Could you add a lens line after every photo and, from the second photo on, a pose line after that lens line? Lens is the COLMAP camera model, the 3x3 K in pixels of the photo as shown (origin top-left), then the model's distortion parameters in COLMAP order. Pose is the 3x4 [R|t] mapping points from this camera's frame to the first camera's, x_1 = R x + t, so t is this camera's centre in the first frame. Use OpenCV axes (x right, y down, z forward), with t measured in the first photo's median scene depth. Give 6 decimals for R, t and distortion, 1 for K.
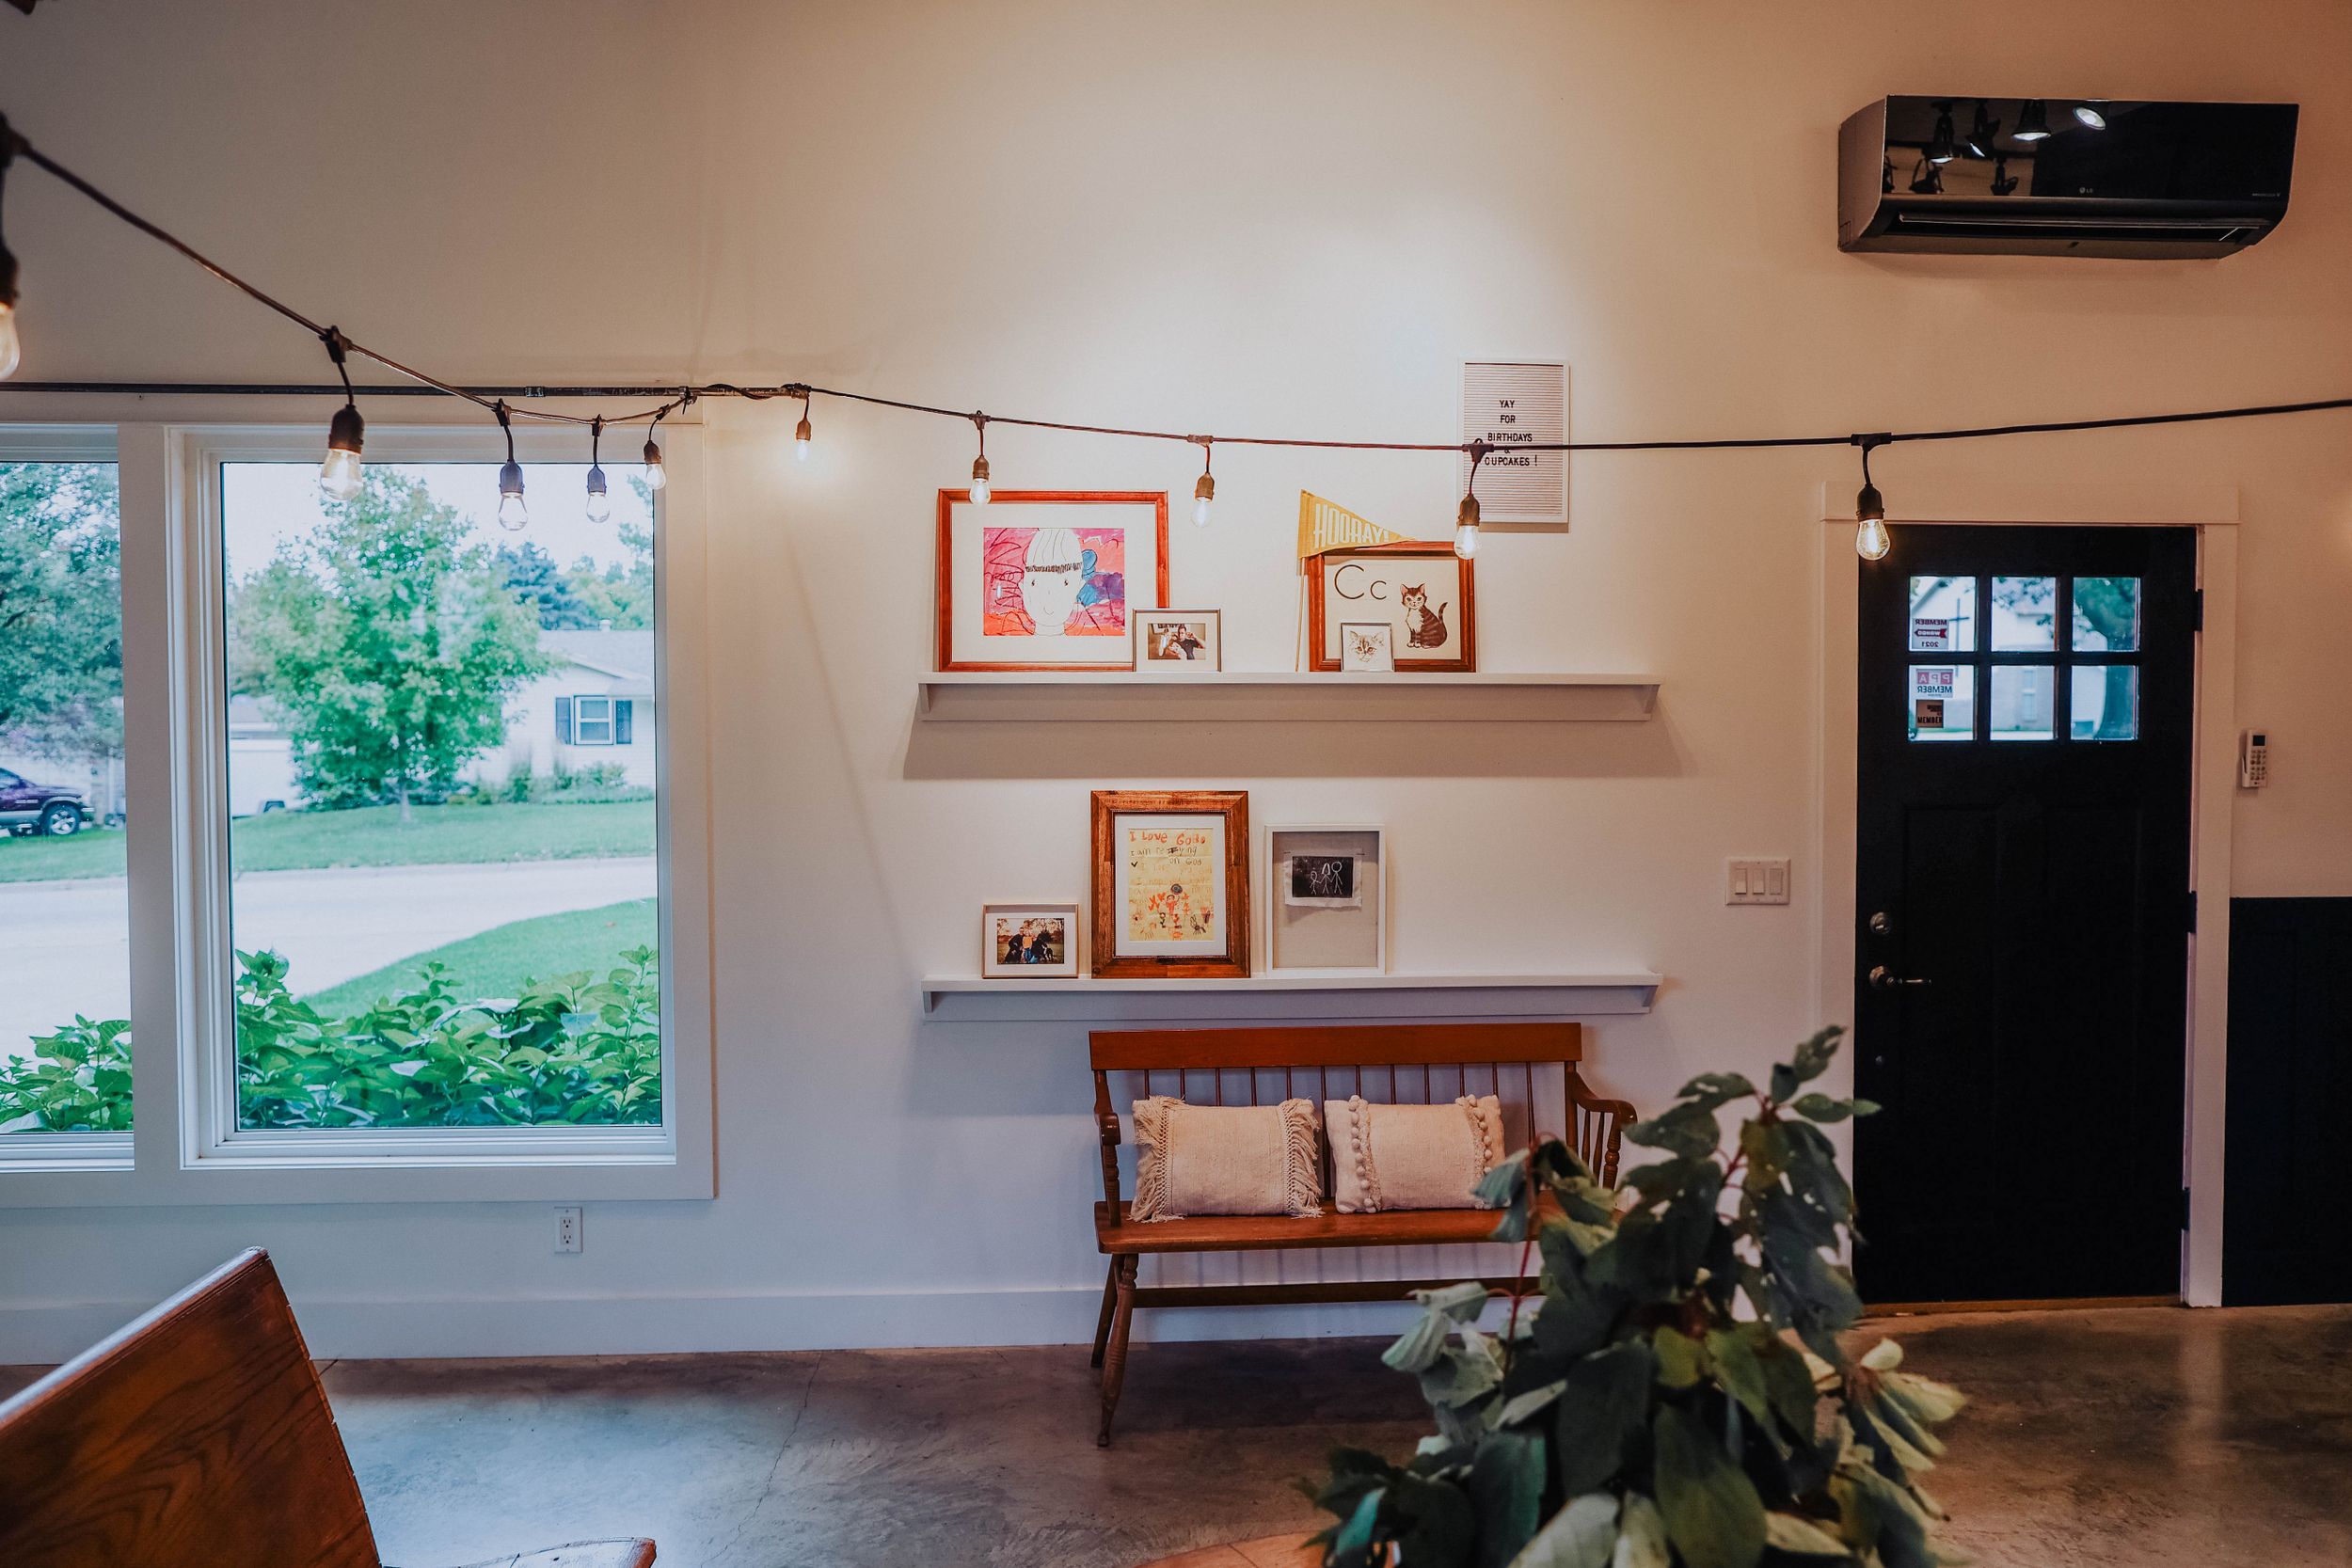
lens RADIAL K [[1658.5, 0, 1176.0], [0, 1658.5, 784.0], [0, 0, 1]] dist [-0.054000, 0.049966]
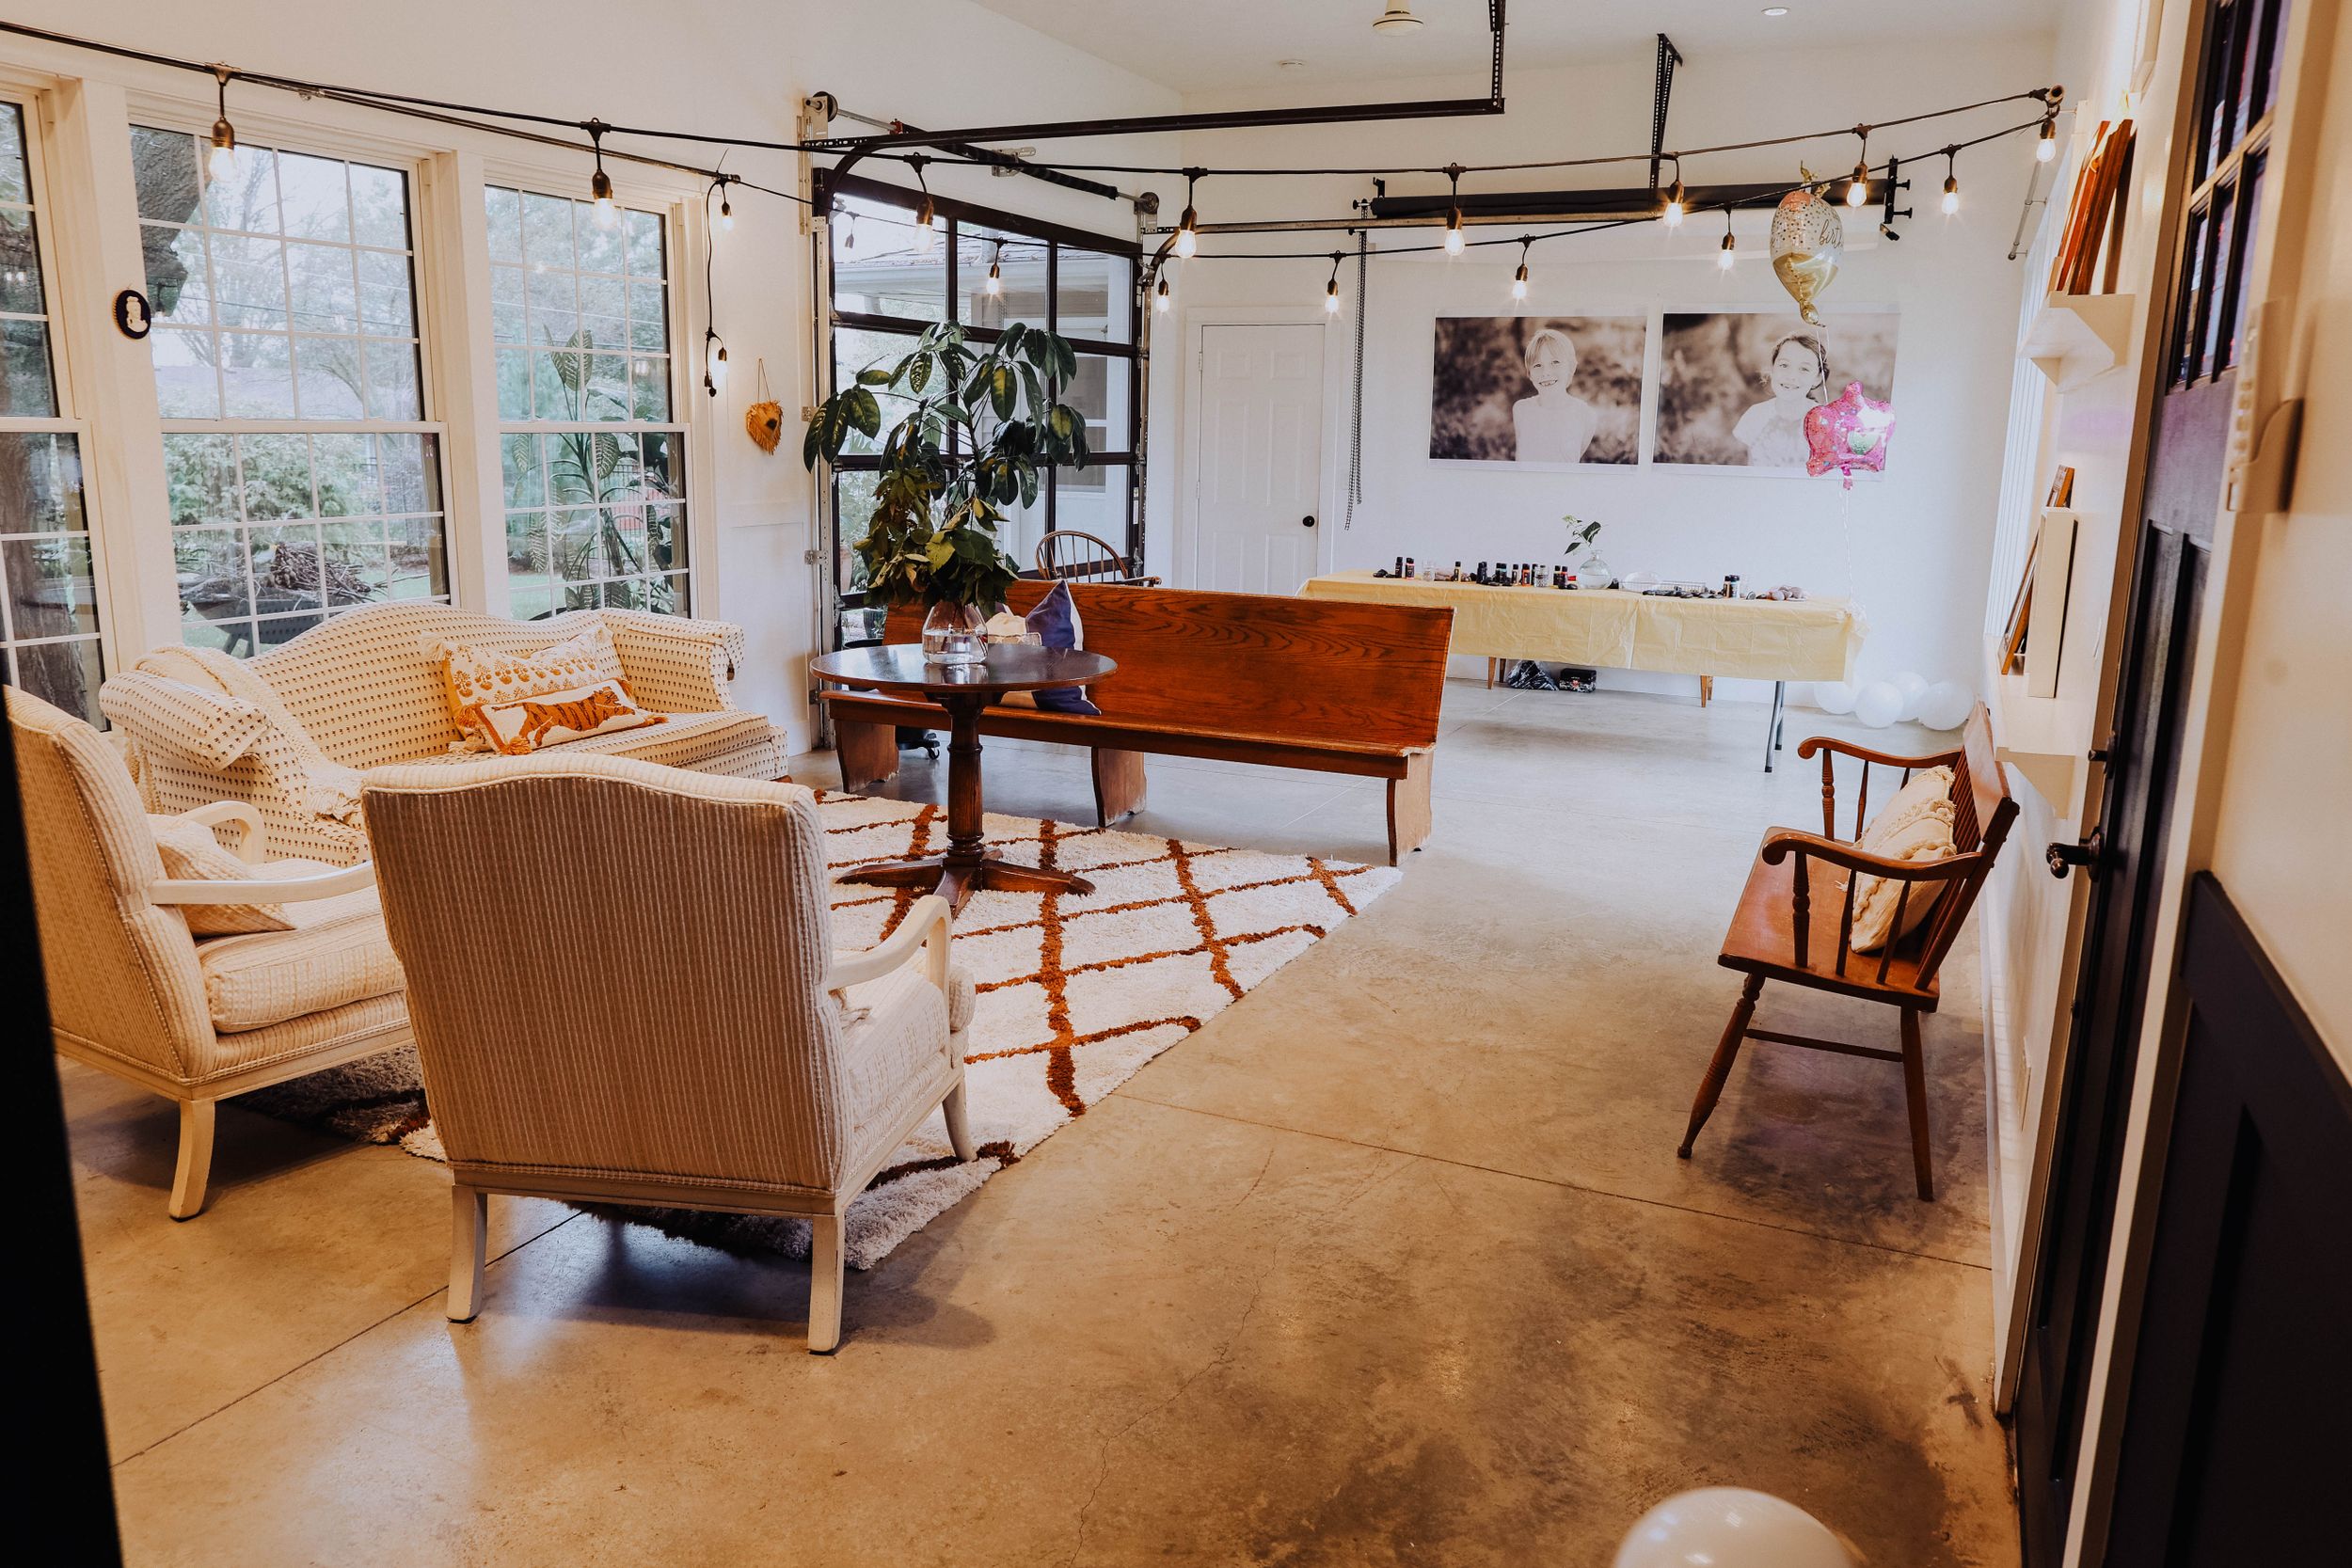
lens RADIAL K [[1658.5, 0, 1176.0], [0, 1658.5, 784.0], [0, 0, 1]] dist [-0.054000, 0.049966]
pose [[-0.479571, 0.175992, -0.859674, 1.046615], [-0.046627, 0.973187, 0.225241, -0.004931], [0.876264, 0.148103, -0.458506, 1.016801]]
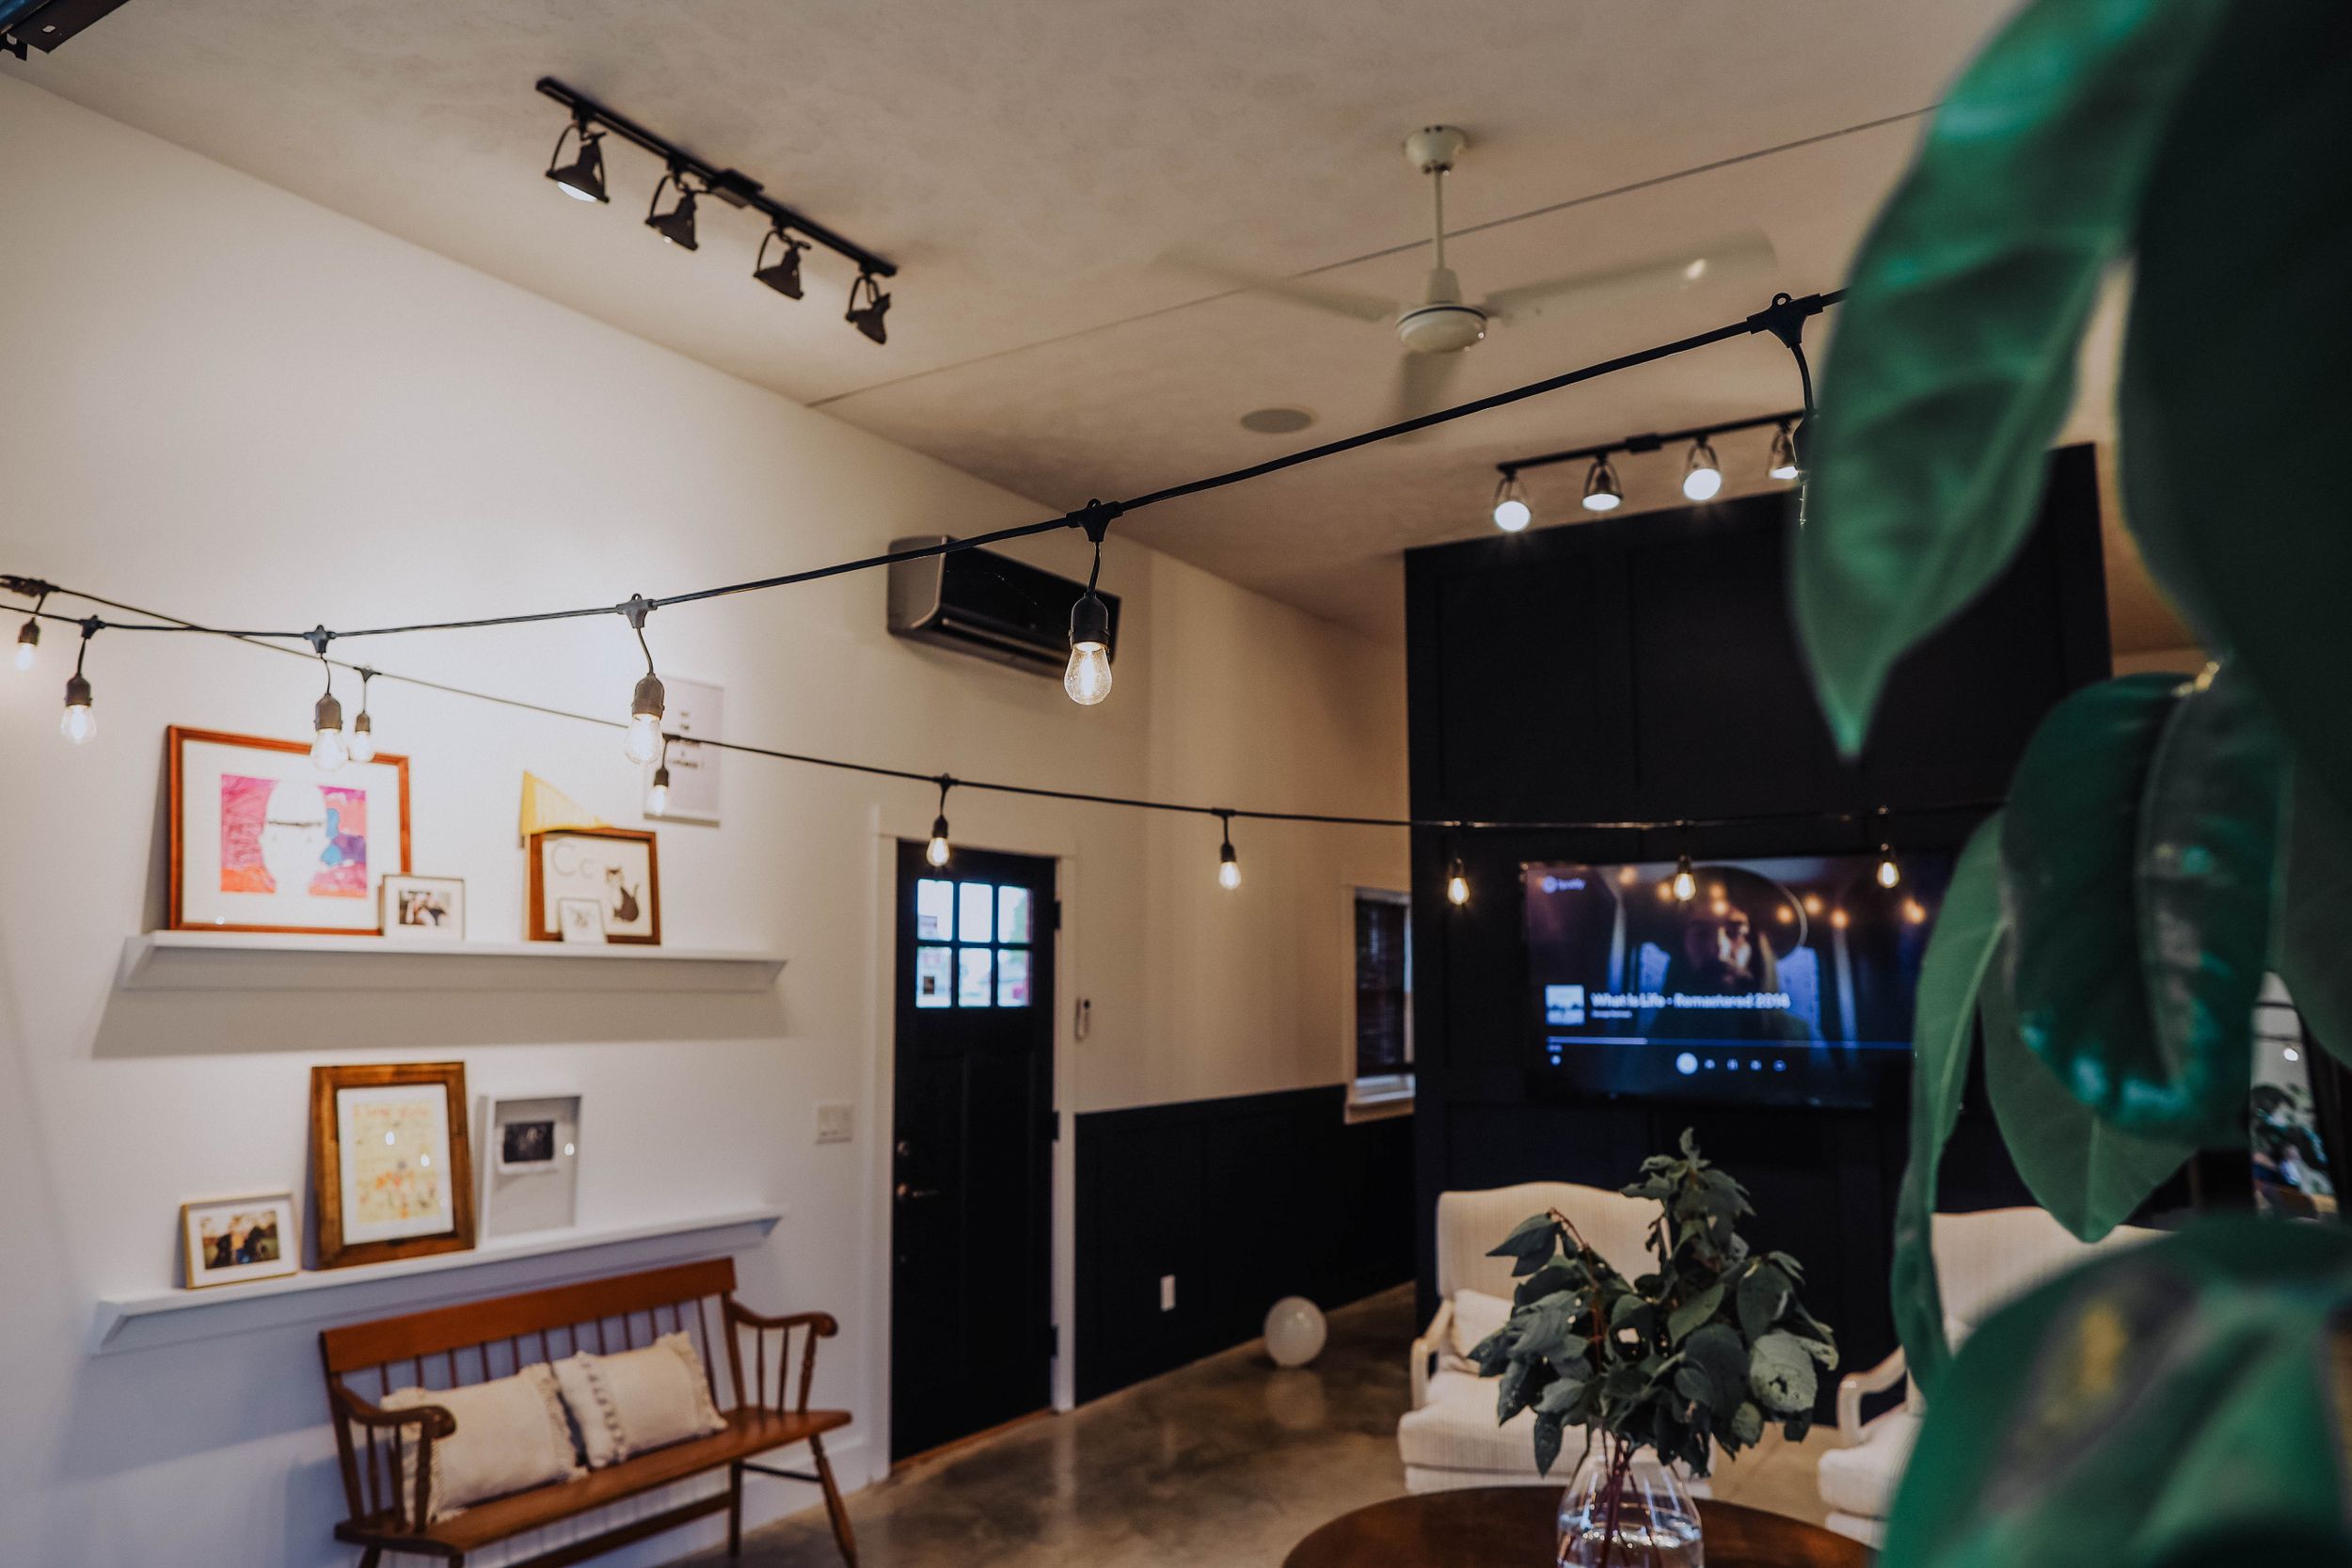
lens RADIAL K [[1625.2, 0, 1176.0], [0, 1625.2, 784.0], [0, 0, 1]] dist [-0.018547, 0.006278]
pose [[0.581388, 0.104377, 0.806903, -0.516423], [0.030899, 0.988189, -0.150090, -0.000618], [-0.813039, 0.112193, 0.571297, 0.075144]]
